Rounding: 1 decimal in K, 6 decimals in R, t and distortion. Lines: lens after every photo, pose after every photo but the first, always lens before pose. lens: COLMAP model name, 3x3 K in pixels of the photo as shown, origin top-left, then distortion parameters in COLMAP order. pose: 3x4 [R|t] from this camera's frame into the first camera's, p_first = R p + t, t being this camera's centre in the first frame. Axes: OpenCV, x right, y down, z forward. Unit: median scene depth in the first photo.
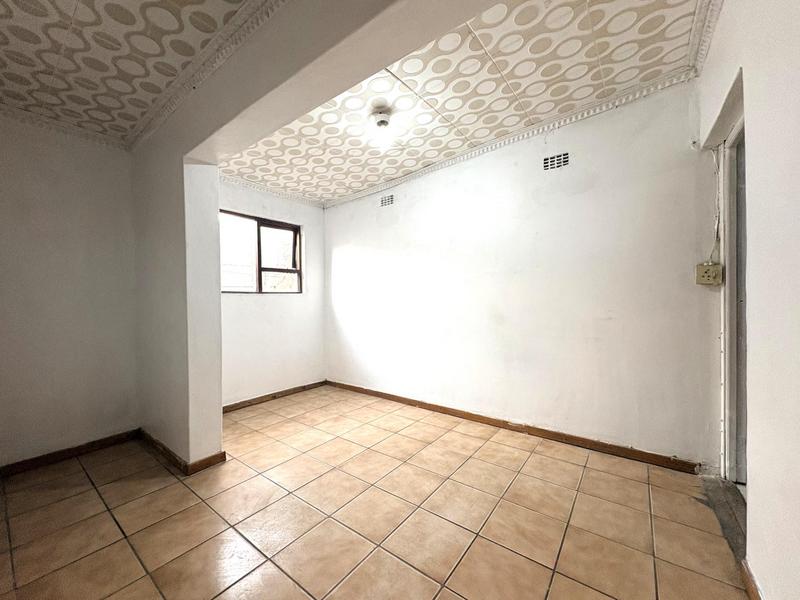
lens RADIAL K [[321.3, 0, 397.0], [0, 321.3, 298.2], [0, 0, 1]] dist [-0.000872, -0.000106]
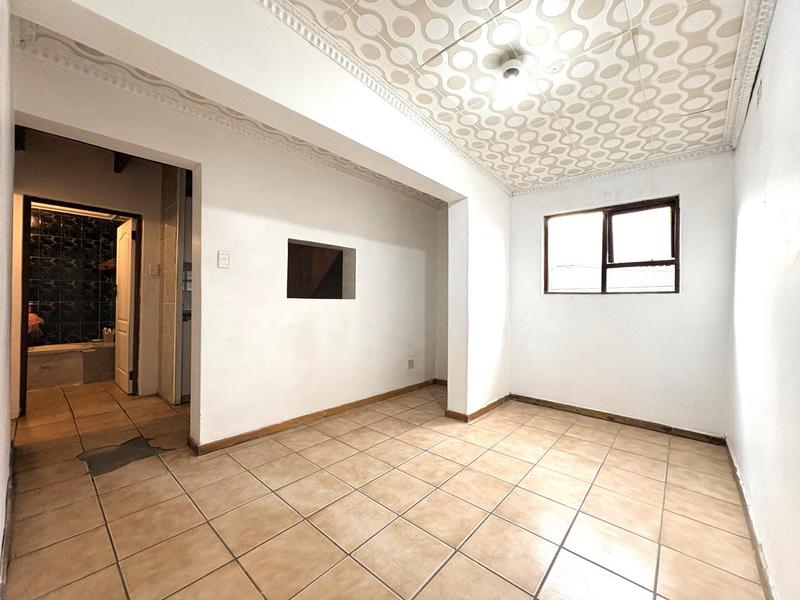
lens RADIAL K [[321.3, 0, 398.2], [0, 321.3, 298.3], [0, 0, 1]] dist [-0.000872, -0.000106]
pose [[-0.084332, -0.001876, -0.996436, 0.566338], [-0.014492, 0.999895, -0.000656, 0.006559], [0.996332, 0.014385, -0.084350, 0.598097]]
